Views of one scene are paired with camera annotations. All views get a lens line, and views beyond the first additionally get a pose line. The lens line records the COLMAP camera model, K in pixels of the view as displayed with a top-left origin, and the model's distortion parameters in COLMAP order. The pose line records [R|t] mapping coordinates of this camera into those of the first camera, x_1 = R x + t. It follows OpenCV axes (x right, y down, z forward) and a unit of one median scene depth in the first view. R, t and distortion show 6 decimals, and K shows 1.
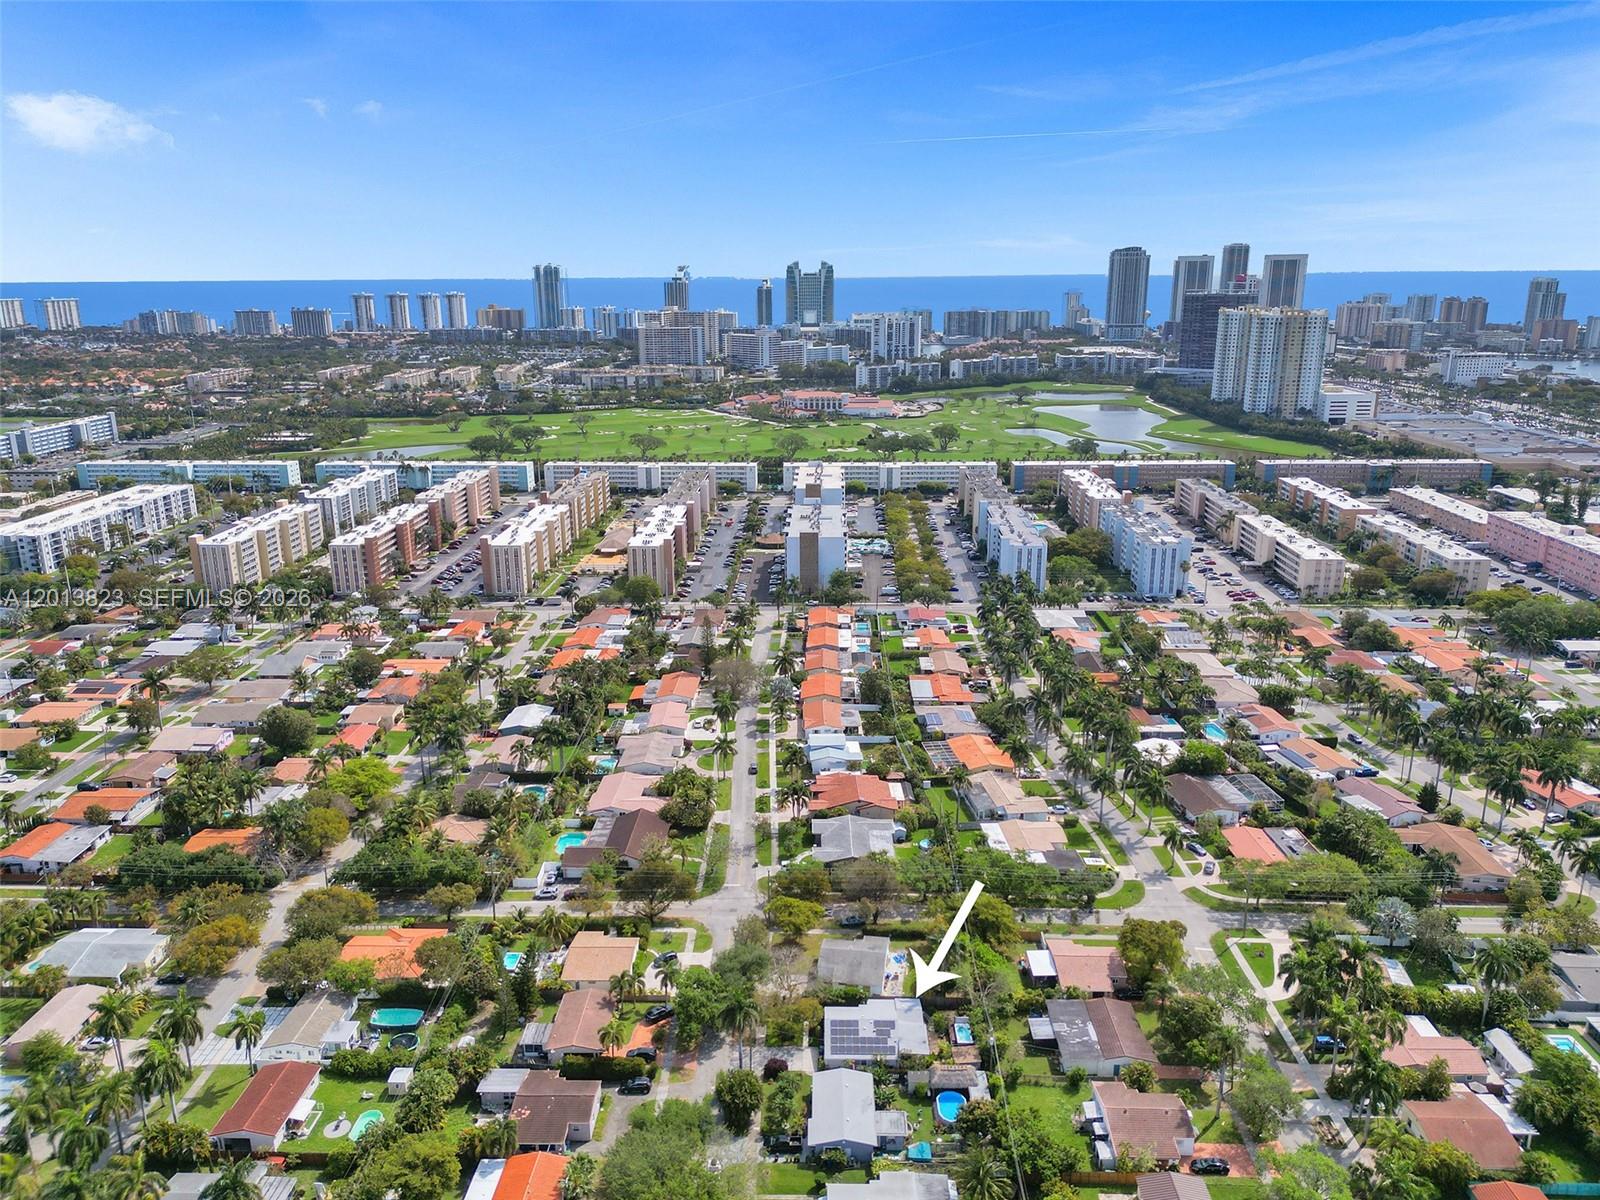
lens RADIAL K [[1150.1, 0, 794.6], [0, 1150.1, 605.1], [0, 0, 1]] dist [0.050525, -0.003803]
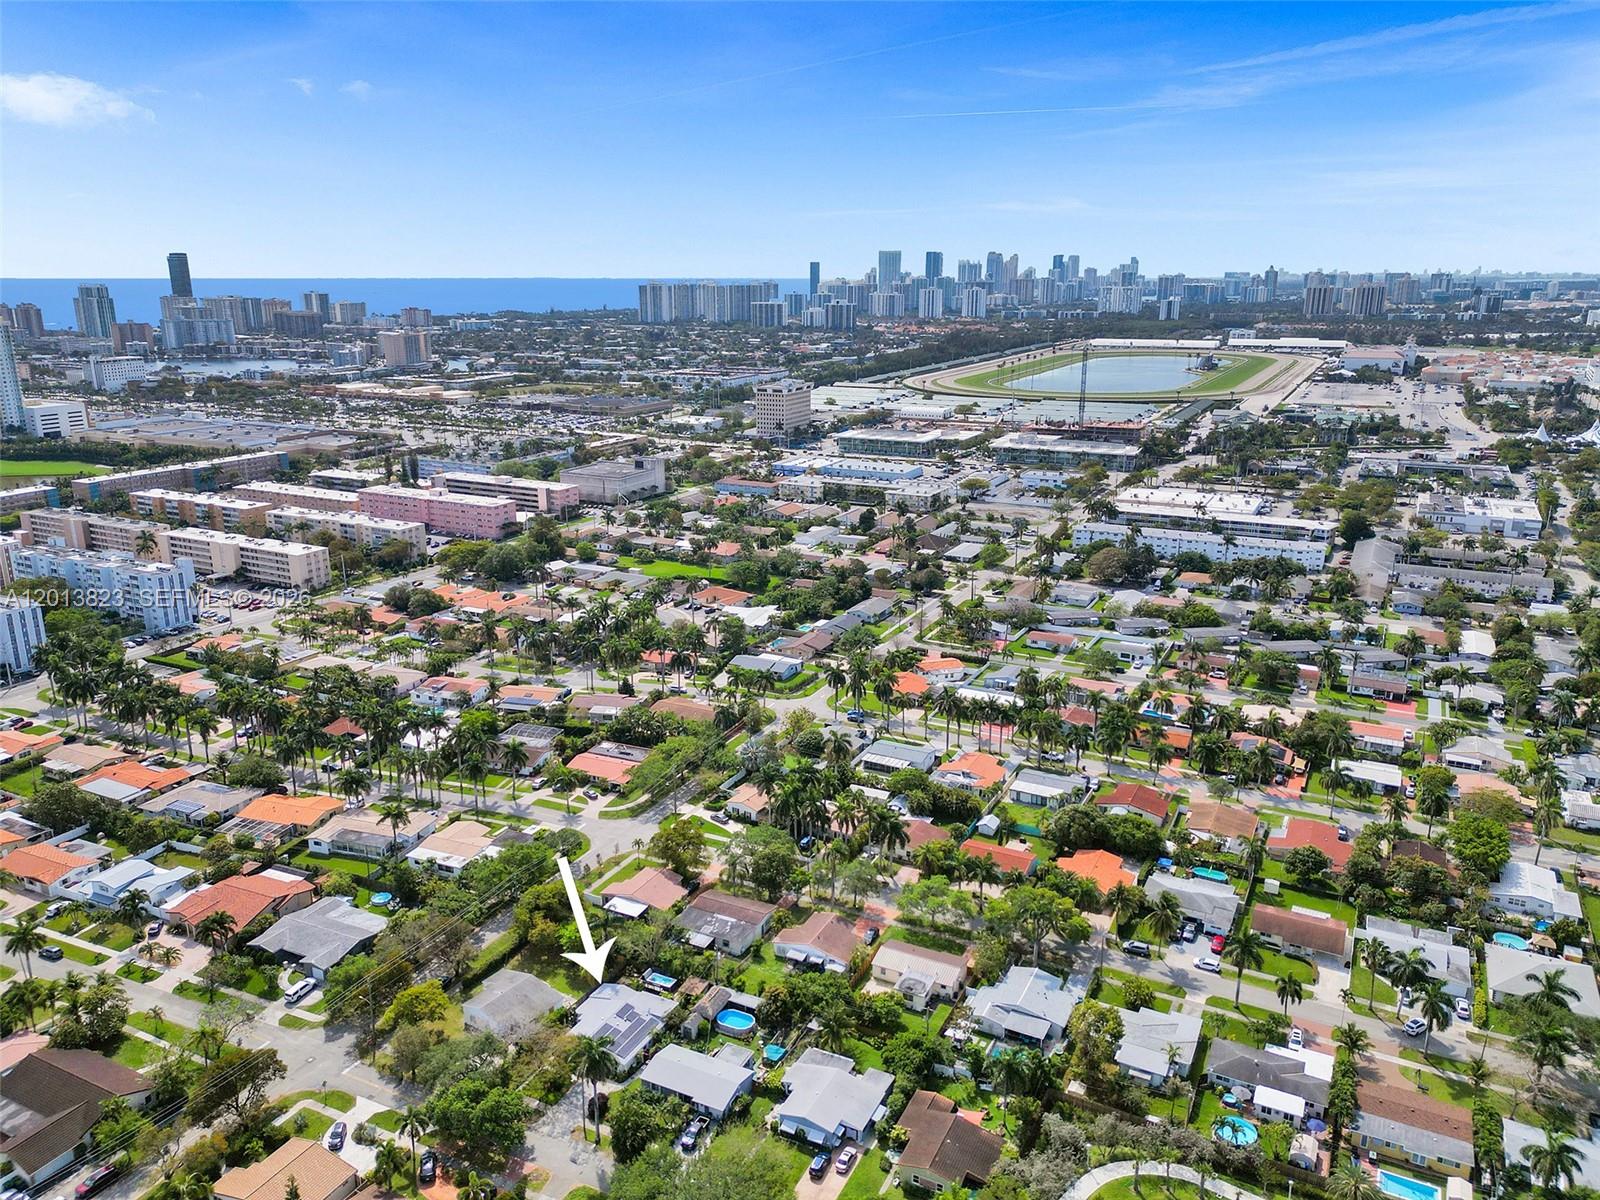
lens RADIAL K [[1150.1, 0, 794.6], [0, 1150.1, 605.1], [0, 0, 1]] dist [0.050525, -0.003803]
pose [[0.425730, -0.243342, 0.871515, -0.444045], [0.248805, 0.957514, 0.145815, -0.060572], [-0.869971, 0.154760, 0.468188, 0.230385]]
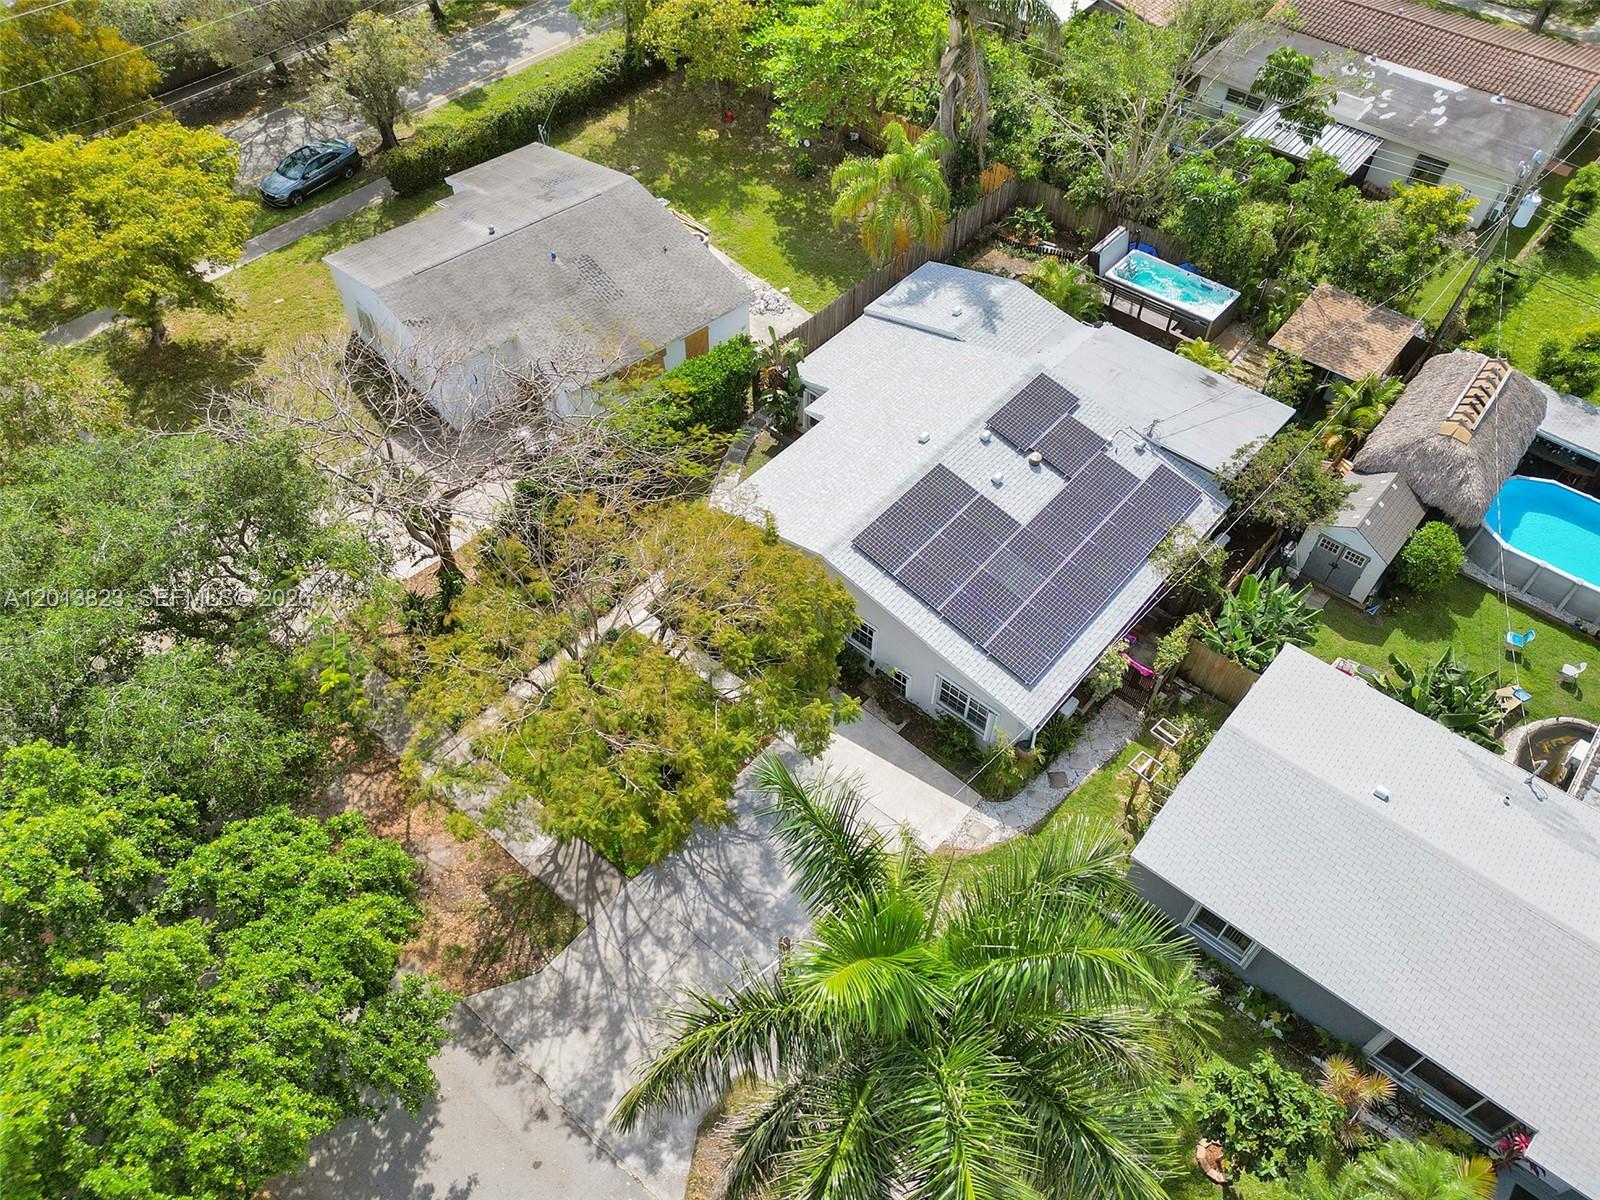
lens RADIAL K [[1150.1, 0, 794.6], [0, 1150.1, 605.1], [0, 0, 1]] dist [0.050525, -0.003803]
pose [[0.631459, -0.592924, 0.499701, -0.047817], [0.206804, 0.749870, 0.628432, 0.169198], [-0.747323, -0.293489, 0.596131, 0.608690]]
